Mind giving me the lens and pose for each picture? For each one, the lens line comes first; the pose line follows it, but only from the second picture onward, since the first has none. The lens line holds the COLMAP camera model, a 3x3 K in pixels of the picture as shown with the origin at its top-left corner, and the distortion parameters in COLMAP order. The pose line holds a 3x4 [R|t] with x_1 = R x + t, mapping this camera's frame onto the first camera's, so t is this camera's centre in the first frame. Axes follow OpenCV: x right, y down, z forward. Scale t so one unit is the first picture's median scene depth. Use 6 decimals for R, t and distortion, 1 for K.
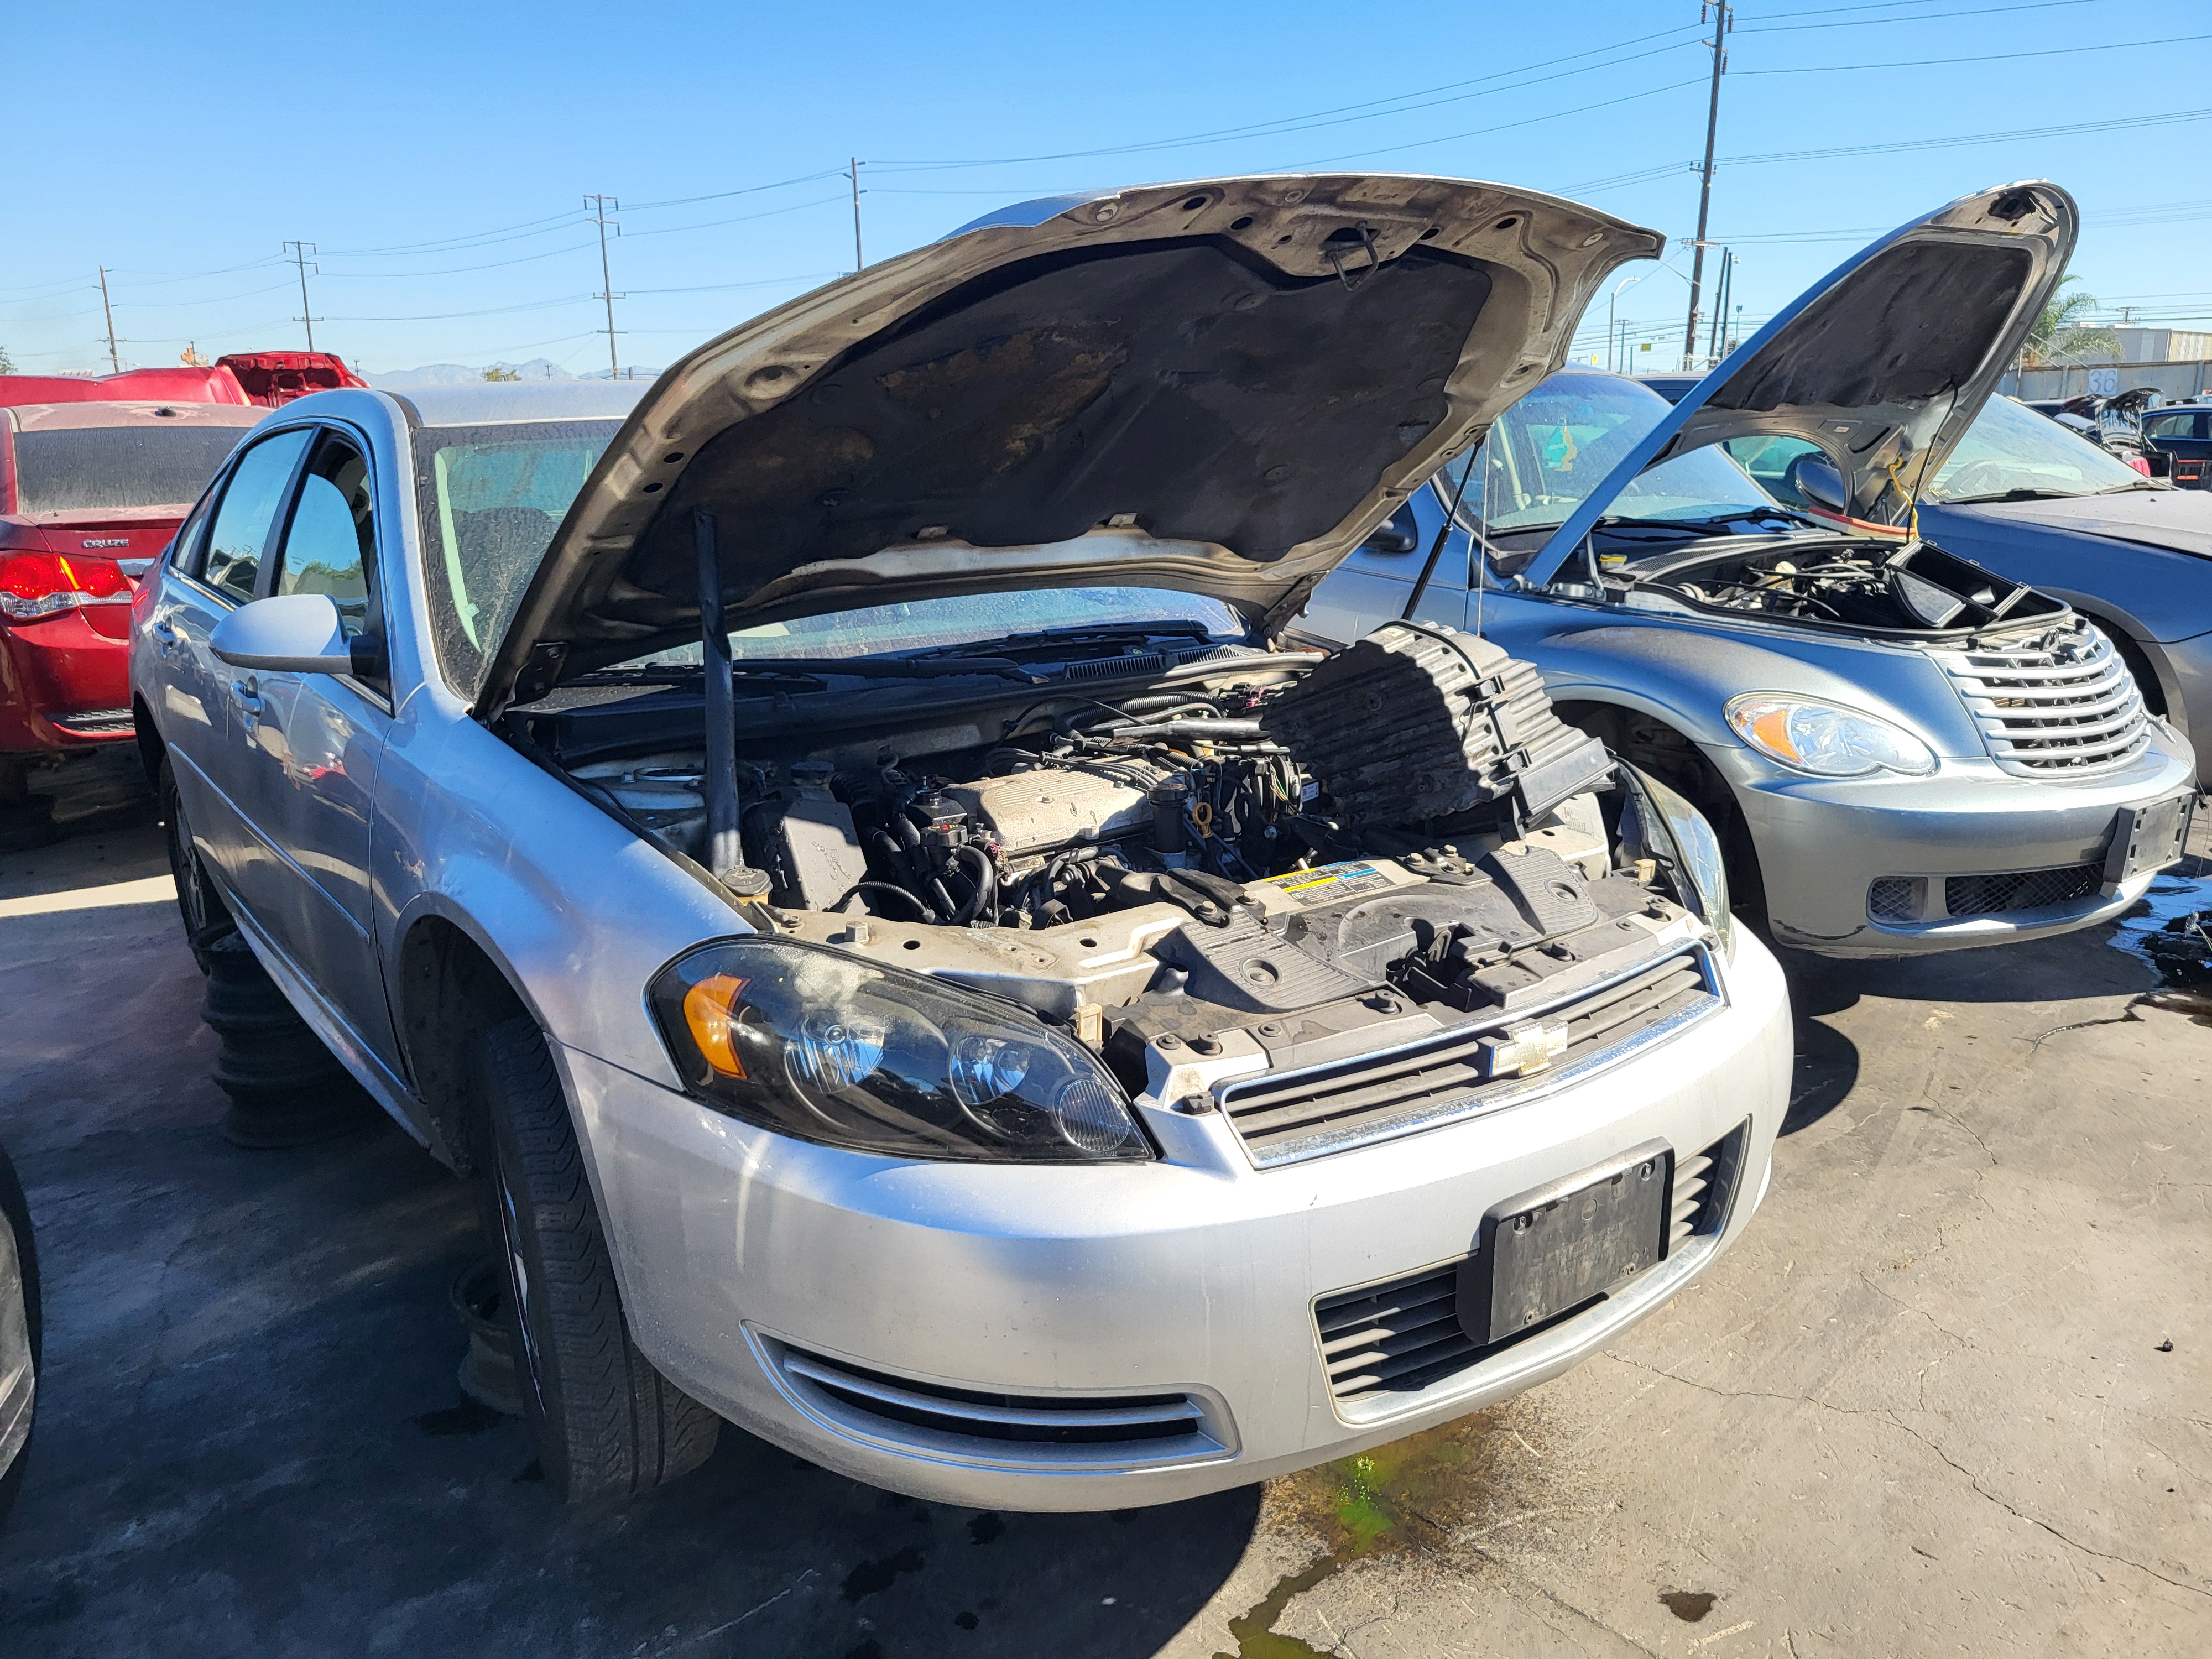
lens RADIAL K [[1677.3, 0, 1111.1], [0, 1677.3, 820.1], [0, 0, 1]] dist [0.035635, -0.011744]
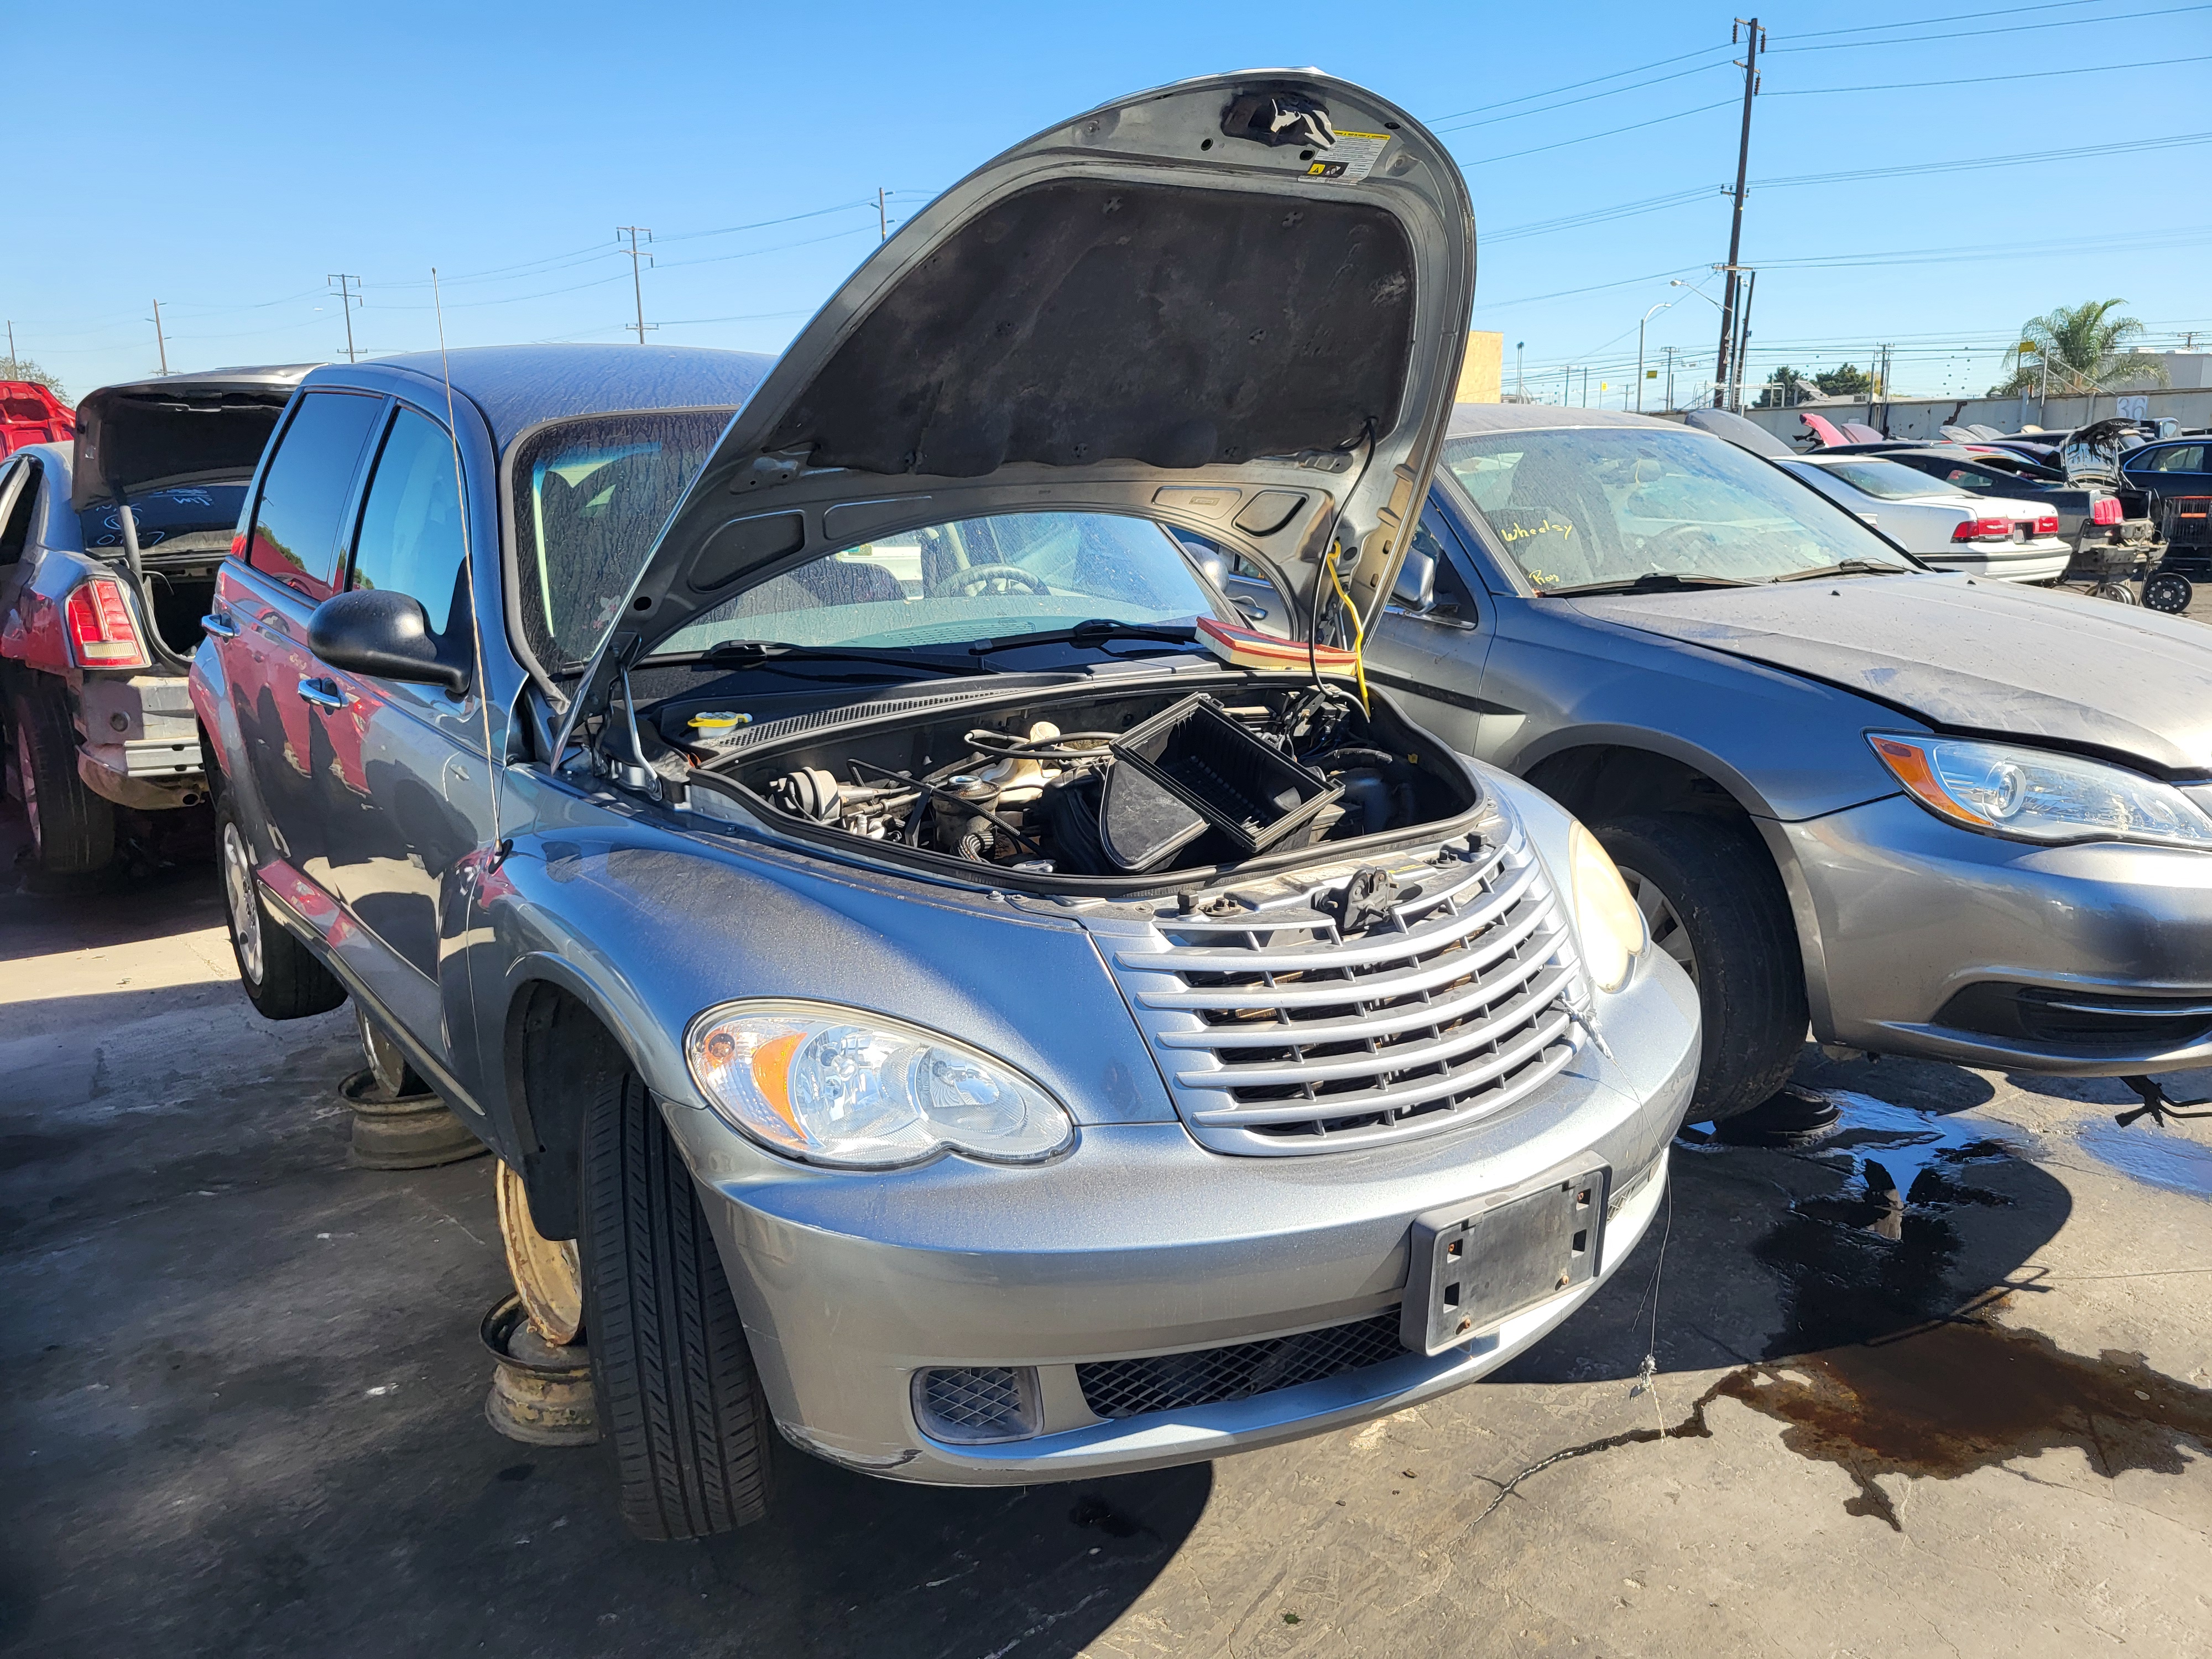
lens RADIAL K [[1677.3, 0, 1099.8], [0, 1677.3, 828.2], [0, 0, 1]] dist [0.035635, -0.011744]
pose [[0.999427, 0.006270, -0.033252, 0.104750], [-0.006651, 0.999913, -0.011384, -0.025708], [0.033178, 0.011599, 0.999382, 0.094386]]
